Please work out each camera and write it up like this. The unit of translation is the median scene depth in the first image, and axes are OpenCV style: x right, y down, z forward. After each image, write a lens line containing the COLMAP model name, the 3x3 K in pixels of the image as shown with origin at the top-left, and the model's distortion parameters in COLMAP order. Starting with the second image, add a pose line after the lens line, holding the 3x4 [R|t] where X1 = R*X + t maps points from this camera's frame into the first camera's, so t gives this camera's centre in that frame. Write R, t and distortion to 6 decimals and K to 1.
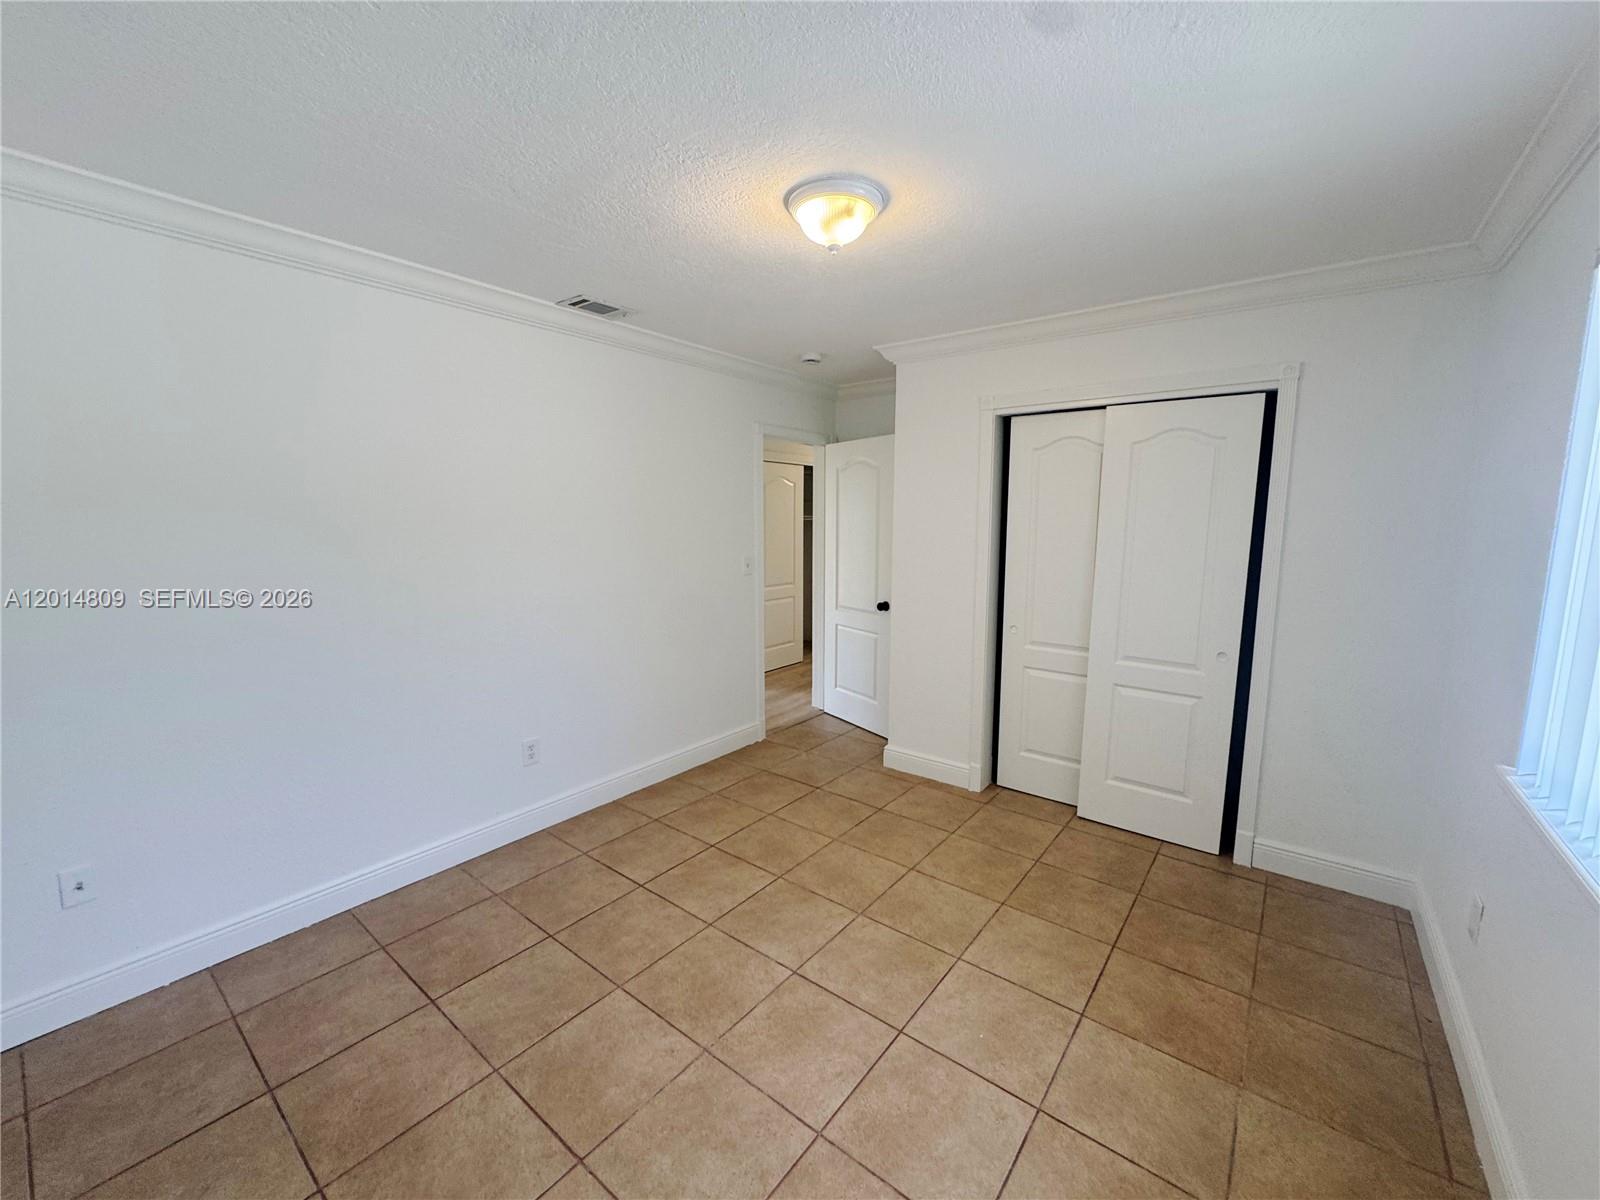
lens RADIAL K [[641.9, 0, 801.3], [0, 641.9, 597.9], [0, 0, 1]] dist [-0.005239, 0.000673]
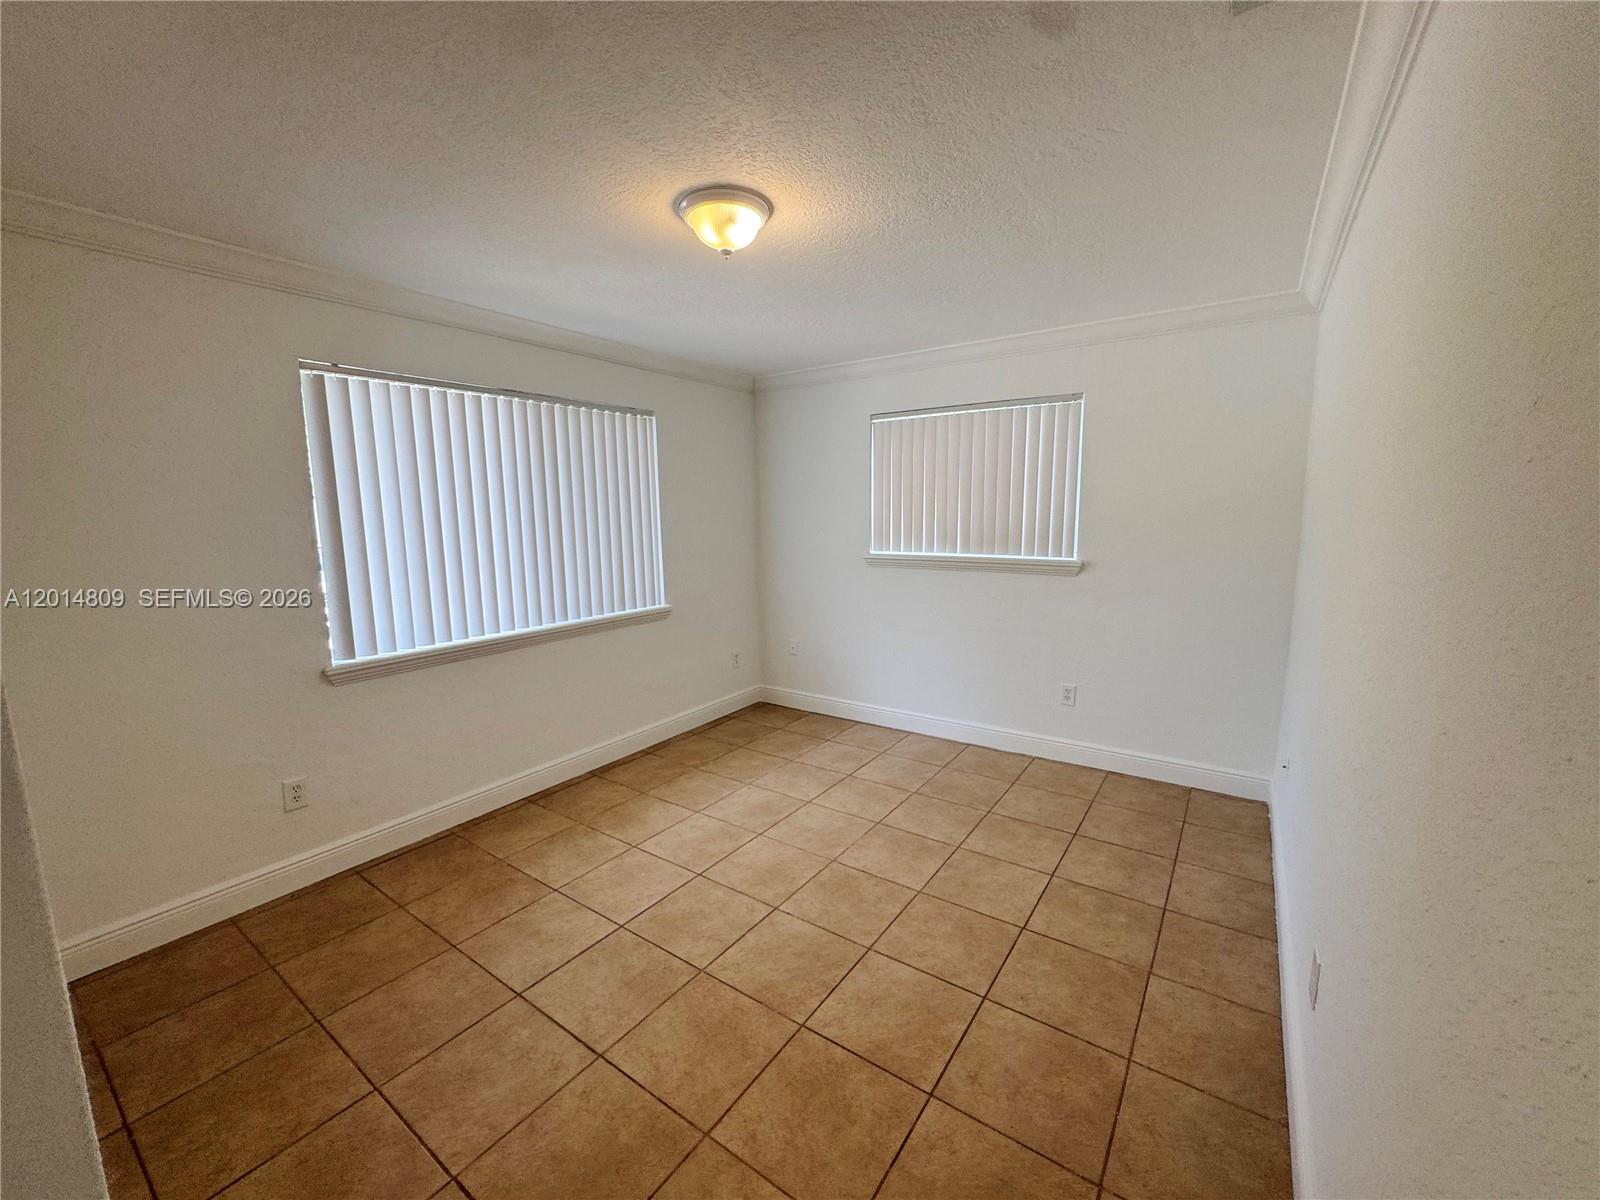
lens RADIAL K [[641.9, 0, 802.7], [0, 641.9, 601.0], [0, 0, 1]] dist [-0.005239, 0.000673]
pose [[-0.998448, 0.019298, -0.052232, -0.006942], [0.004776, 0.964252, 0.264945, -0.205900], [0.055478, 0.264285, -0.962848, 1.647466]]
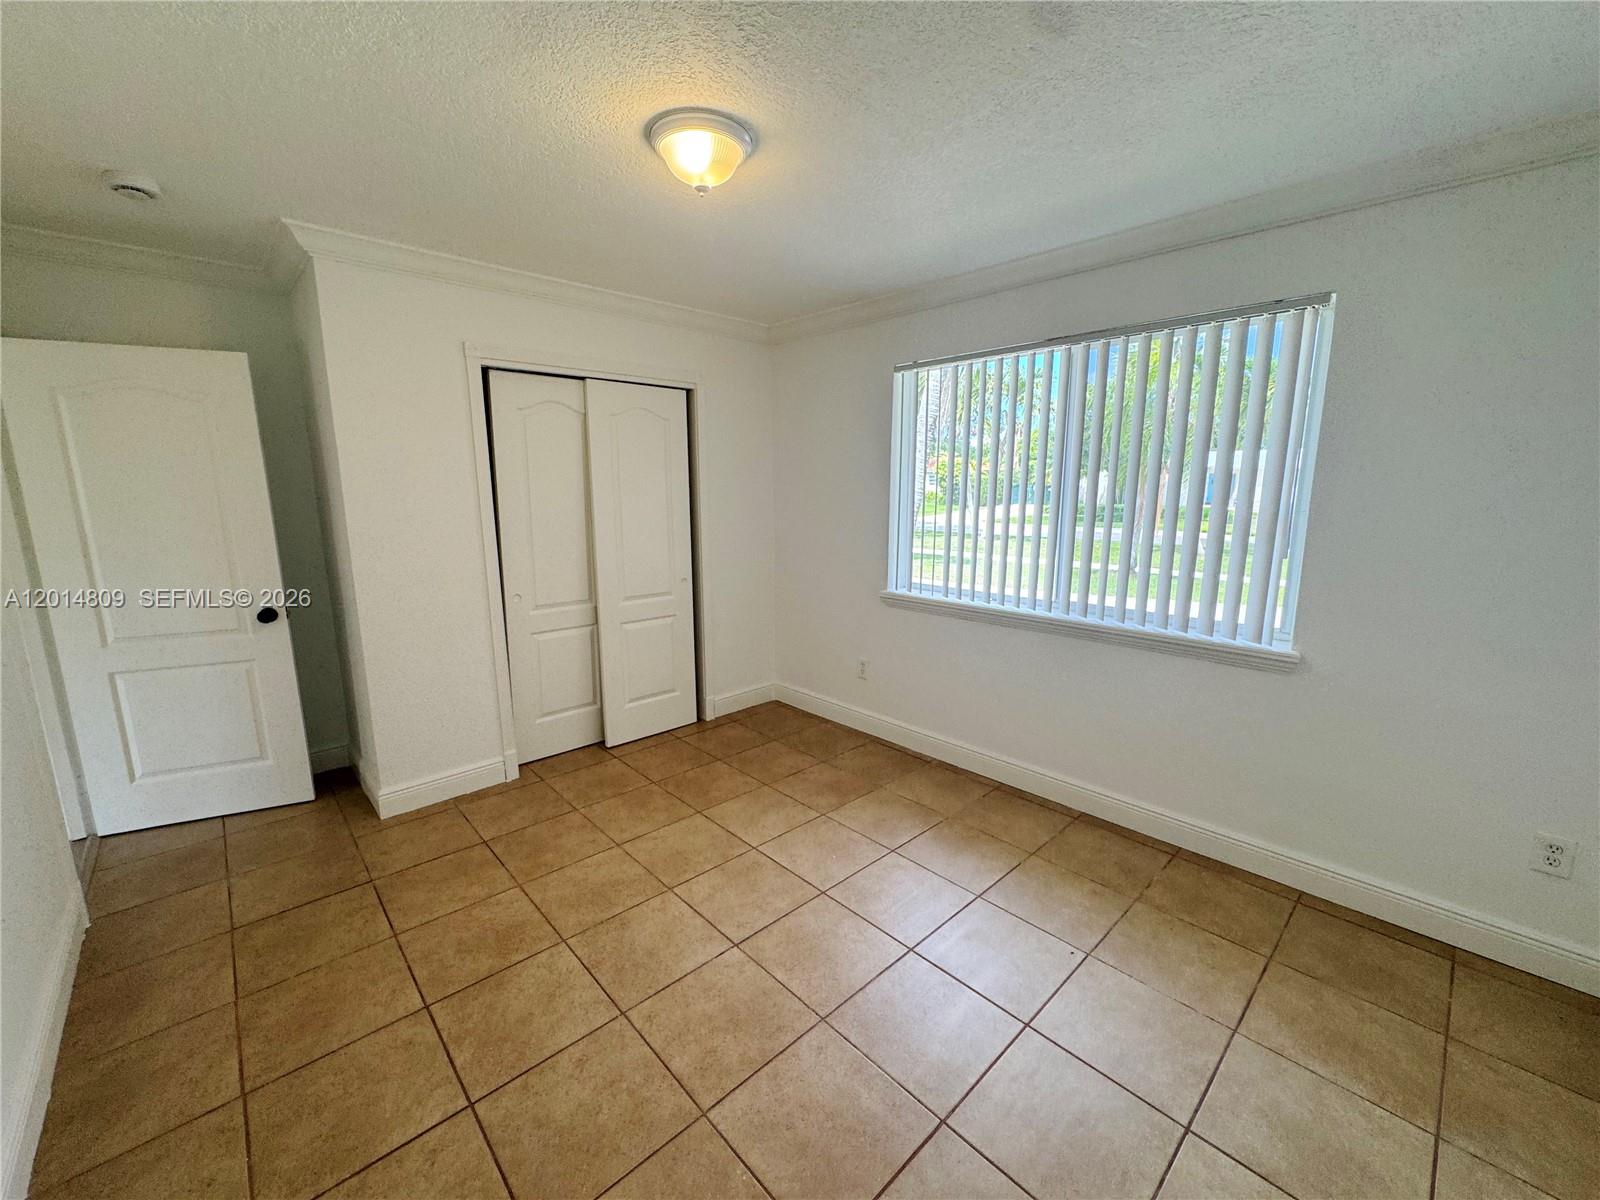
lens RADIAL K [[641.9, 0, 799.8], [0, 641.9, 601.0], [0, 0, 1]] dist [-0.005239, 0.000673]
pose [[0.152754, -0.182015, 0.971358, -0.719584], [0.124925, 0.978565, 0.163720, -0.069093], [-0.980337, 0.096338, 0.172218, 0.575853]]
